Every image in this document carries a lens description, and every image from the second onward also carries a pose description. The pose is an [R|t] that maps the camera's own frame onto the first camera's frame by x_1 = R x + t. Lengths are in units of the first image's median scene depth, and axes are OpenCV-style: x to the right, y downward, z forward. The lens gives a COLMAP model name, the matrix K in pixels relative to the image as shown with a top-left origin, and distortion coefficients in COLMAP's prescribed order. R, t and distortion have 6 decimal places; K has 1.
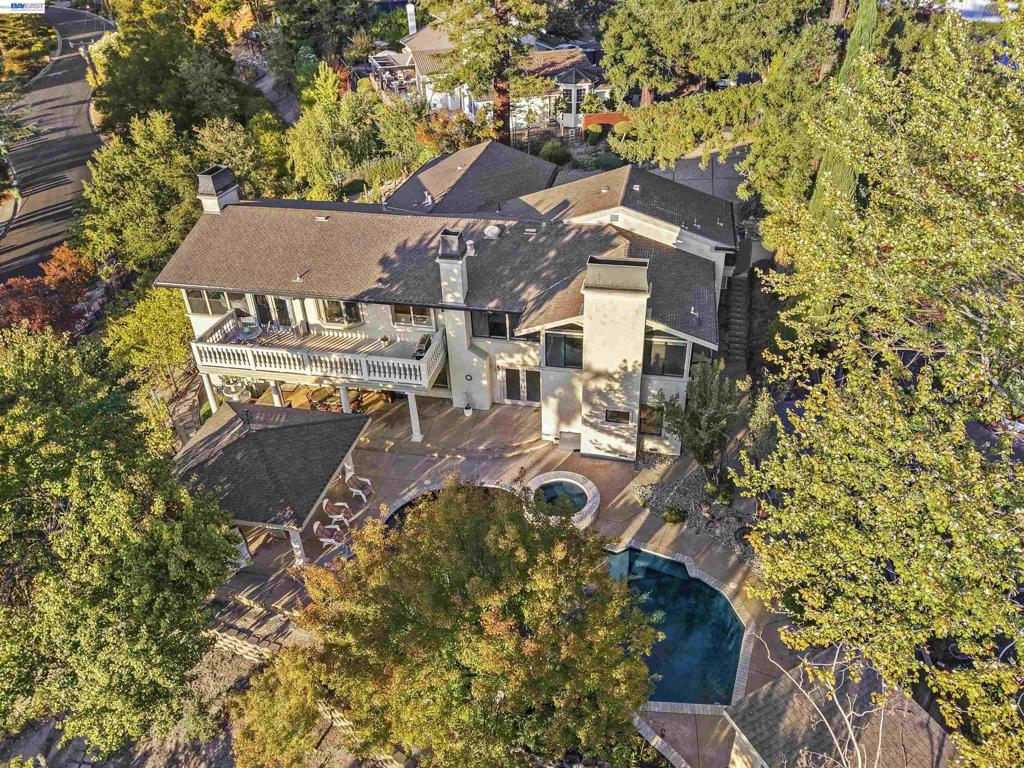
lens RADIAL K [[737.8, 0, 531.6], [0, 737.8, 341.9], [0, 0, 1]] dist [-0.004904, -0.007621]
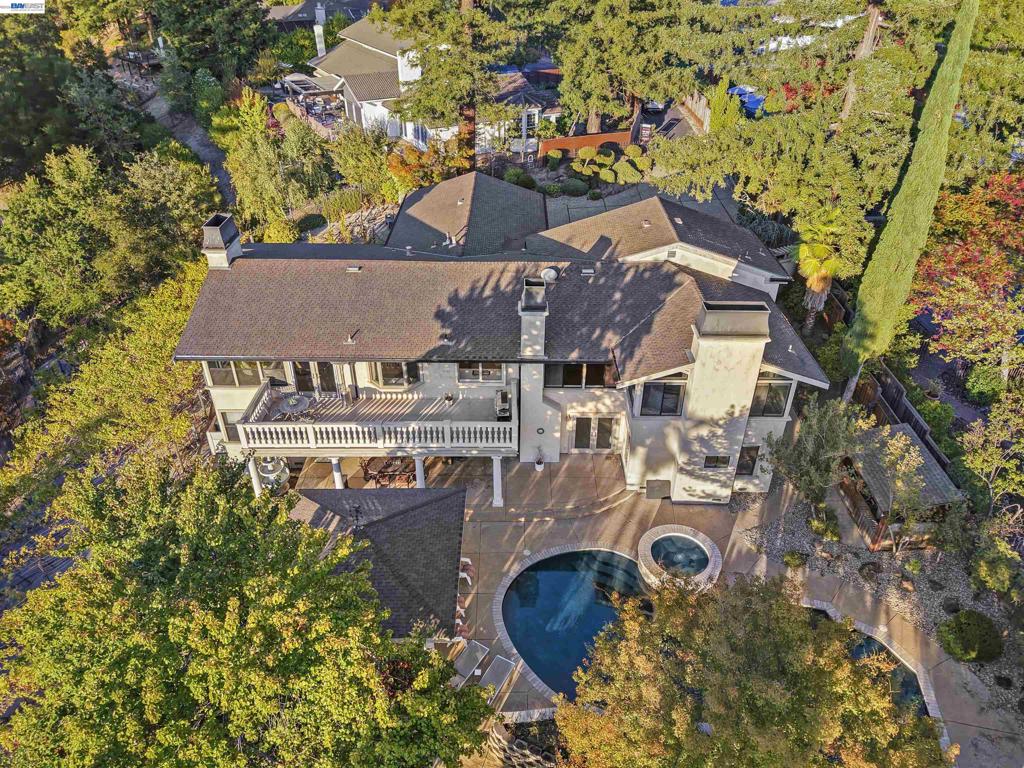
lens RADIAL K [[704.6, 0, 514.6], [0, 704.6, 341.8], [0, 0, 1]] dist [0.024888, -0.032691]
pose [[0.981946, -0.072287, 0.174806, -0.266810], [0.073011, 0.997329, 0.002293, -0.070291], [-0.174505, 0.010511, 0.984600, 0.115829]]
